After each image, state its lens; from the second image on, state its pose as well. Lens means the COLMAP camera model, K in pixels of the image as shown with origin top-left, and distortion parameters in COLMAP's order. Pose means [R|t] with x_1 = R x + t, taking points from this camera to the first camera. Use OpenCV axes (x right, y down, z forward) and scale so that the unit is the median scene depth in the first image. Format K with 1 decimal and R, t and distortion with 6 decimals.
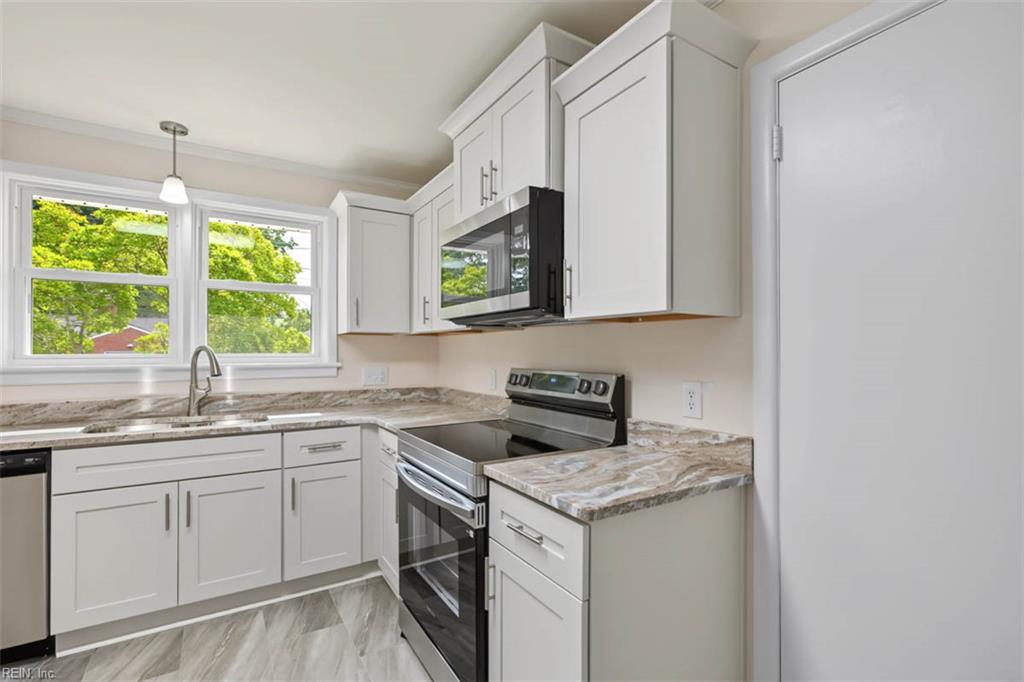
lens RADIAL K [[473.6, 0, 516.8], [0, 473.6, 345.9], [0, 0, 1]] dist [0.000439, 0.000364]
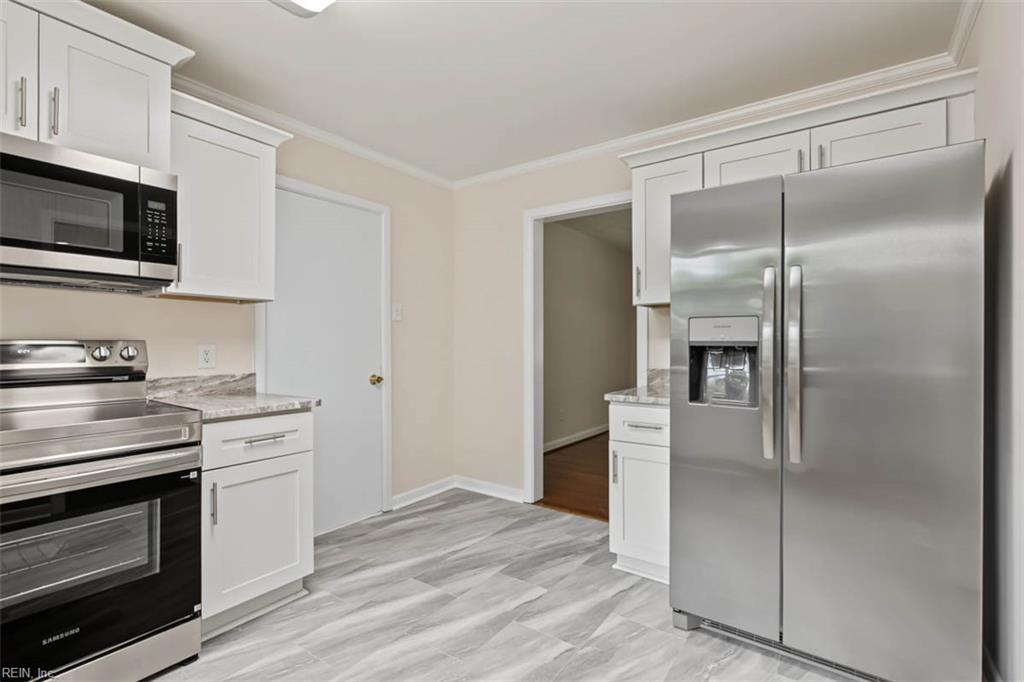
lens RADIAL K [[477.4, 0, 515.9], [0, 477.4, 340.6], [0, 0, 1]] dist [0.000205, 0.000034]
pose [[-0.379861, 0.005709, 0.925026, -0.916436], [-0.009433, 0.999905, -0.010044, 0.047292], [-0.924996, -0.012541, -0.379771, 0.451400]]
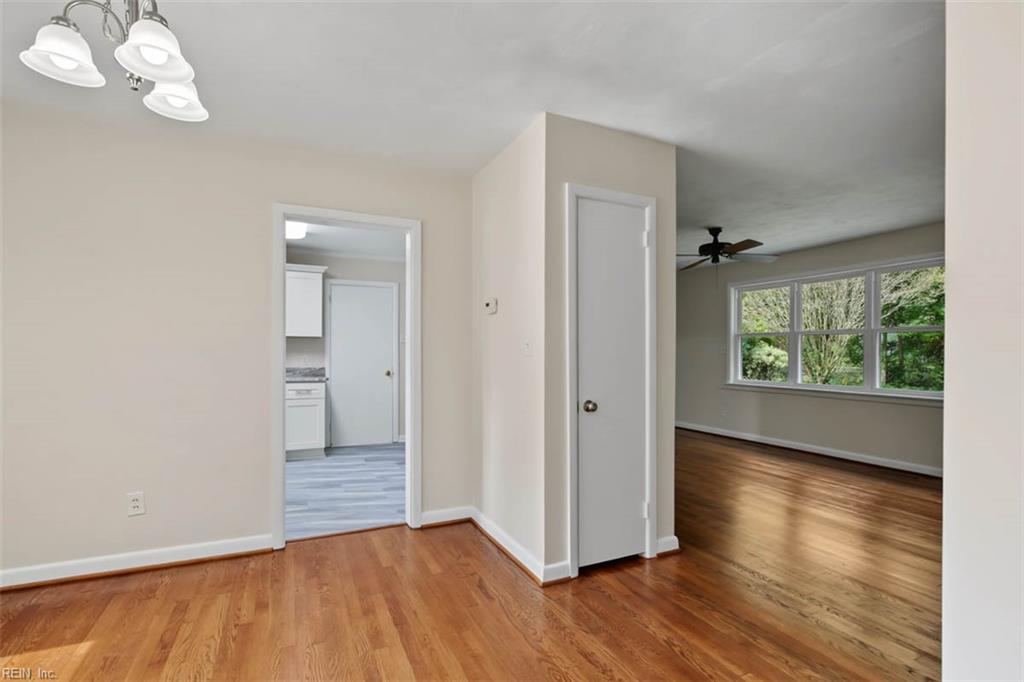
lens RADIAL K [[498.5, 0, 500.5], [0, 498.5, 355.2], [0, 0, 1]] dist [0.003750, 0.000390]
pose [[0.156645, -0.005890, 0.987637, -2.104223], [-0.013116, 0.999882, 0.008043, 0.017142], [-0.987568, -0.014214, 0.156549, -0.710345]]
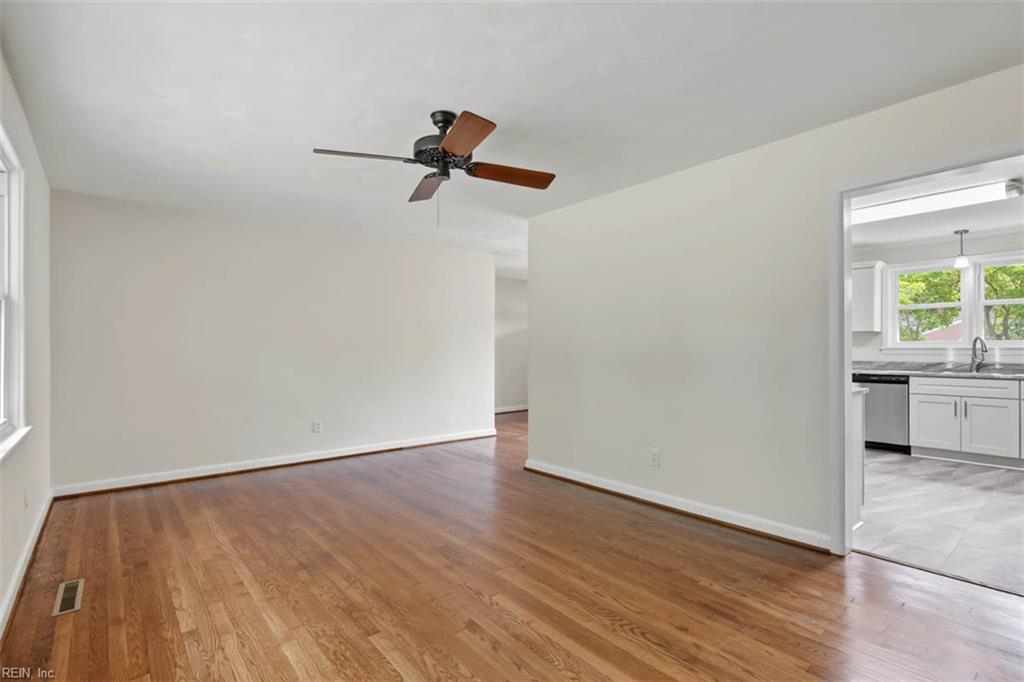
lens RADIAL K [[485.2, 0, 515.1], [0, 485.2, 347.4], [0, 0, 1]] dist [-0.001296, -0.000317]
pose [[0.136113, 0.001372, -0.990692, 1.156792], [0.011855, 0.999925, 0.003013, 0.016135], [0.990622, -0.012154, 0.136086, -1.277527]]
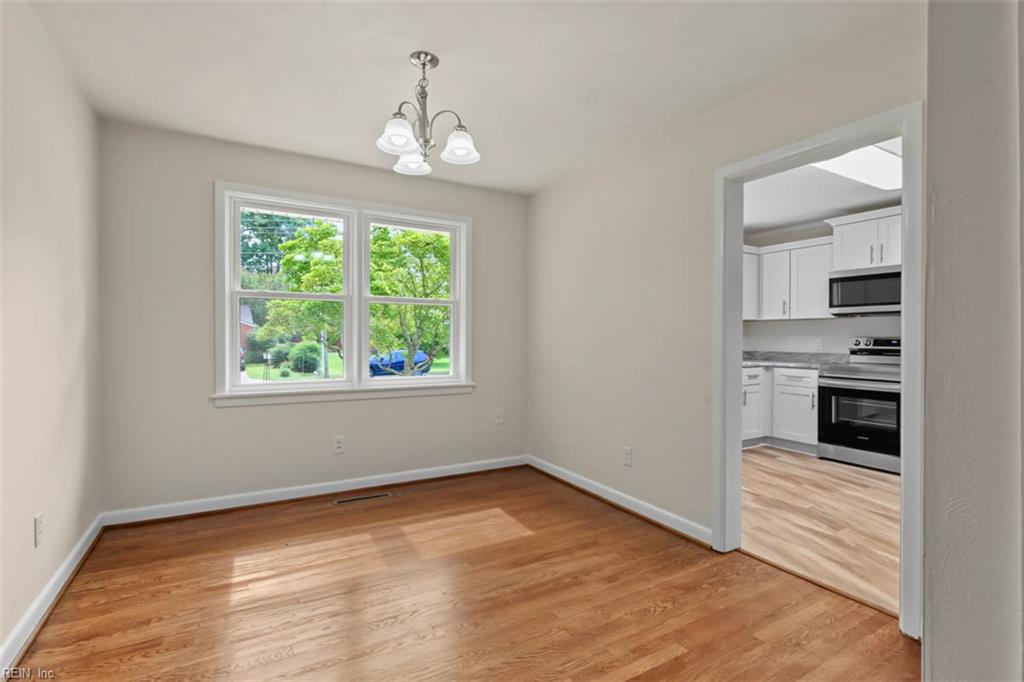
lens RADIAL K [[463.7, 0, 517.6], [0, 463.7, 339.3], [0, 0, 1]] dist [0.013688, -0.000028]
pose [[0.999196, -0.000136, -0.040084, -1.360345], [0.000824, 0.999852, 0.017162, 0.020509], [0.040076, -0.017181, 0.999049, -1.046626]]
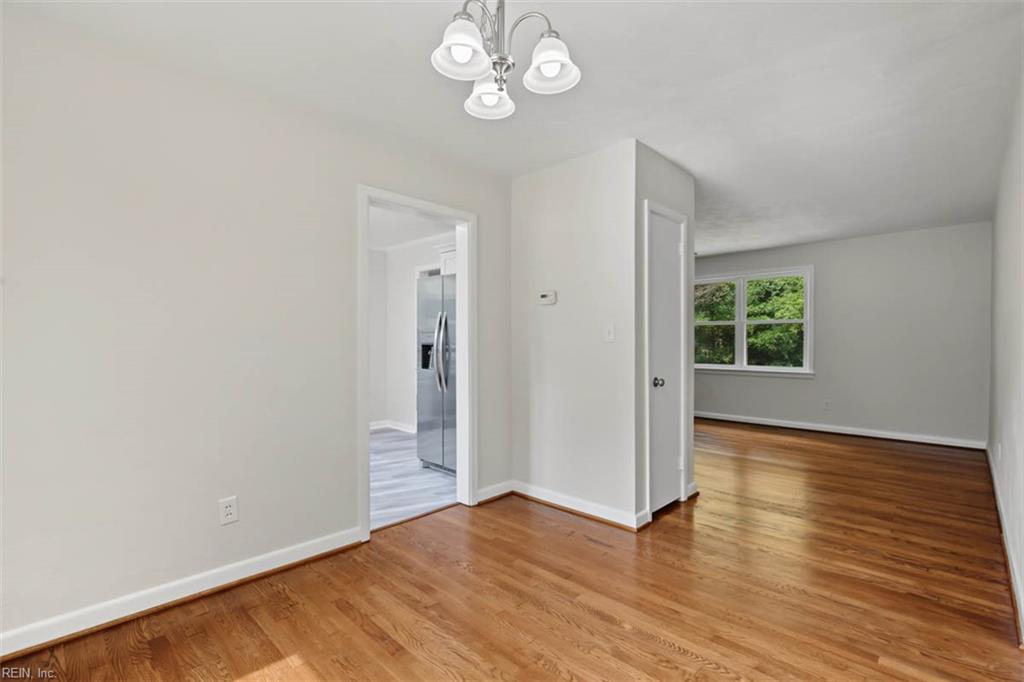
lens RADIAL K [[485.2, 0, 515.1], [0, 485.2, 347.4], [0, 0, 1]] dist [-0.001296, -0.000317]
pose [[-0.219477, -0.013568, 0.975523, -2.188877], [-0.009197, 0.999888, 0.011837, 0.029732], [-0.975574, -0.006374, -0.219577, -0.055381]]
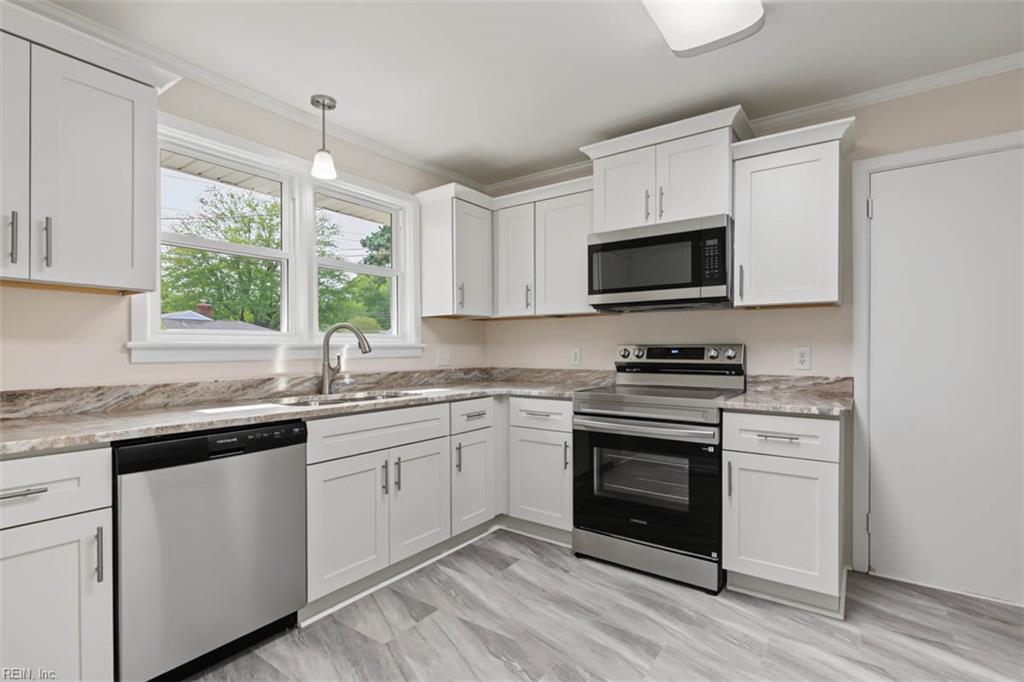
lens RADIAL K [[485.2, 0, 515.1], [0, 485.2, 347.4], [0, 0, 1]] dist [-0.001296, -0.000317]
pose [[0.924840, -0.001331, 0.380355, -0.768295], [-0.002115, 0.999960, 0.008641, 0.043645], [-0.380351, -0.008796, 0.924800, -0.097116]]
